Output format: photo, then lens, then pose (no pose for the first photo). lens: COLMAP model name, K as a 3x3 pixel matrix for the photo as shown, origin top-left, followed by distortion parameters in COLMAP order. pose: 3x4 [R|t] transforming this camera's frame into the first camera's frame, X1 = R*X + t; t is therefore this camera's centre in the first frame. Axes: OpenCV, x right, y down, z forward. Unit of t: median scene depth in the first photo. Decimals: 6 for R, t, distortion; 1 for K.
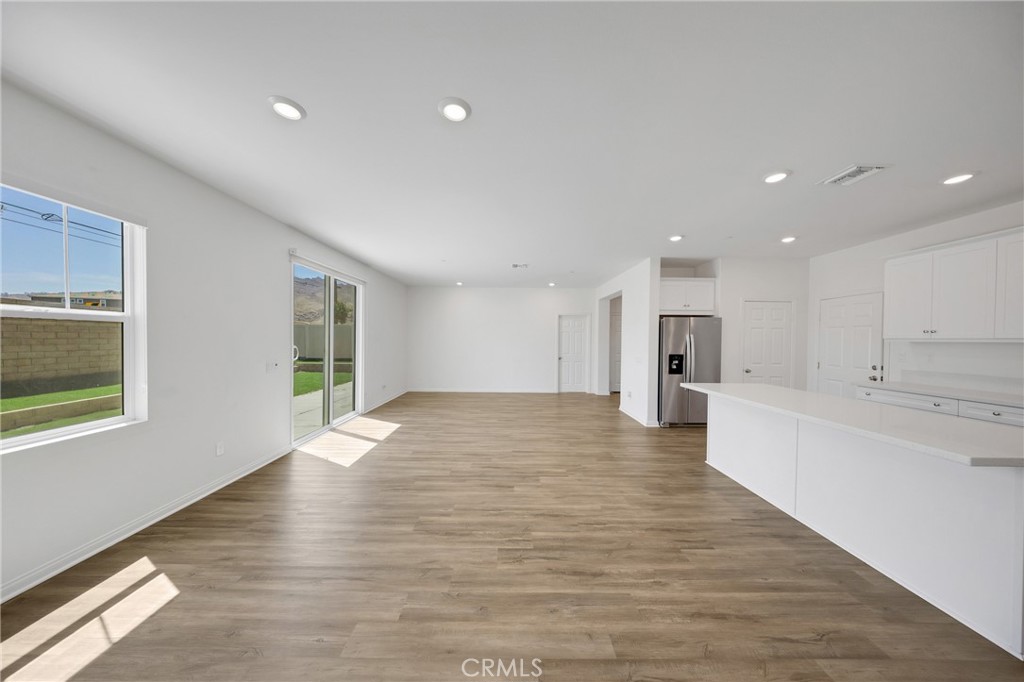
lens RADIAL K [[308.8, 0, 498.6], [0, 308.8, 342.2], [0, 0, 1]] dist [-0.005323, -0.000051]
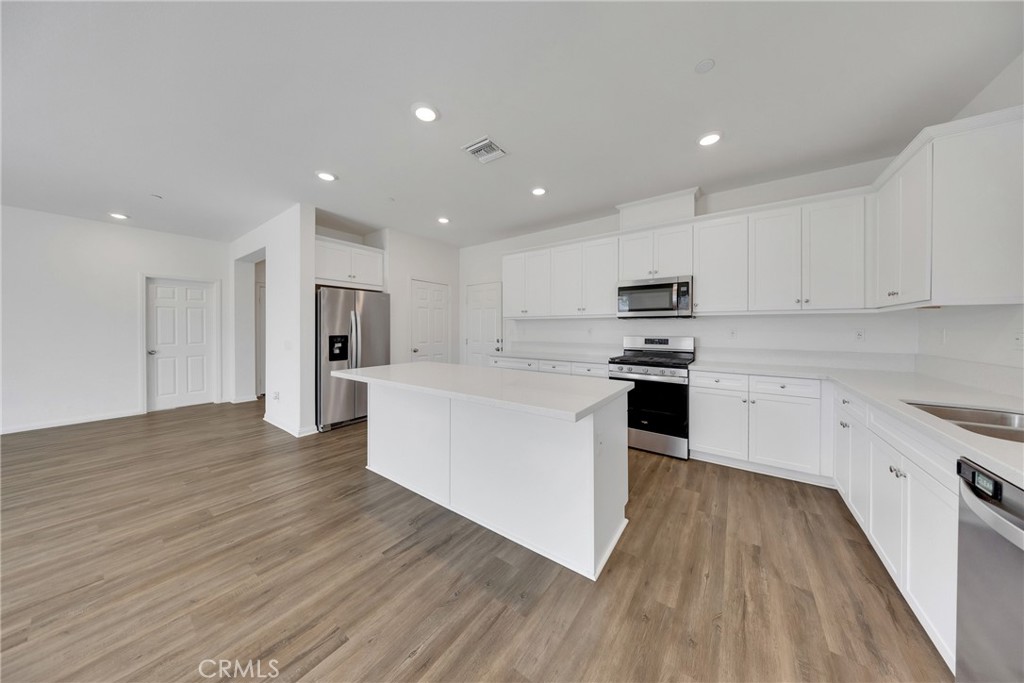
lens RADIAL K [[320.1, 0, 514.5], [0, 320.1, 329.3], [0, 0, 1]] dist [-0.001871, 0.000030]
pose [[0.578850, -0.012352, 0.815340, 0.275622], [0.016489, 0.999858, 0.003441, 0.046426], [-0.815267, 0.011452, 0.578972, 0.257999]]
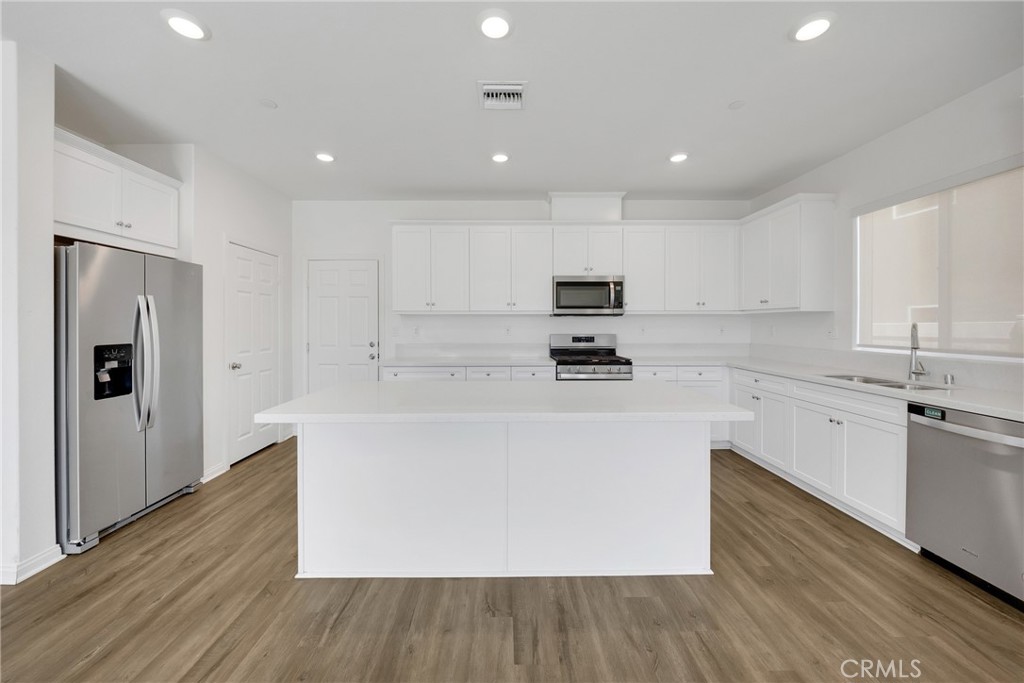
lens RADIAL K [[394.9, 0, 527.5], [0, 394.9, 322.4], [0, 0, 1]] dist [-0.005580, -0.000179]
pose [[-0.039114, -0.008200, 0.999201, 0.113708], [0.014938, 0.999850, 0.008791, 0.024657], [-0.999123, 0.015270, -0.038985, 0.827705]]
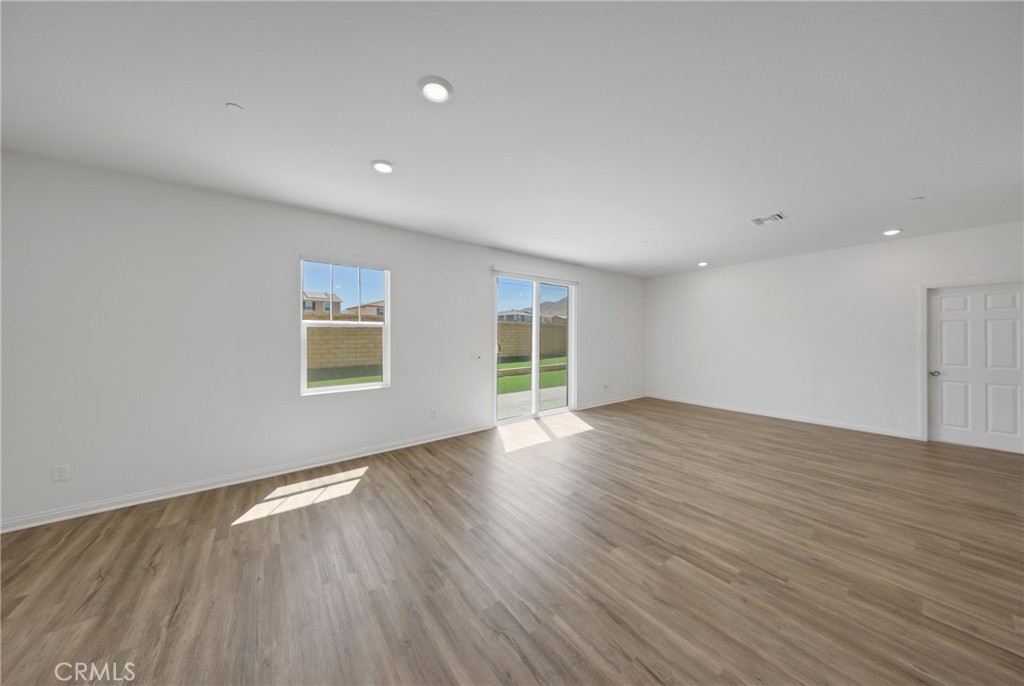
lens RADIAL K [[312.3, 0, 518.3], [0, 312.3, 336.7], [0, 0, 1]] dist [-0.000989, 0.000117]
pose [[0.620554, -0.010585, -0.784092, 0.461051], [-0.003985, 0.999853, -0.016651, 0.007353], [0.784154, 0.013457, 0.620421, 0.374529]]
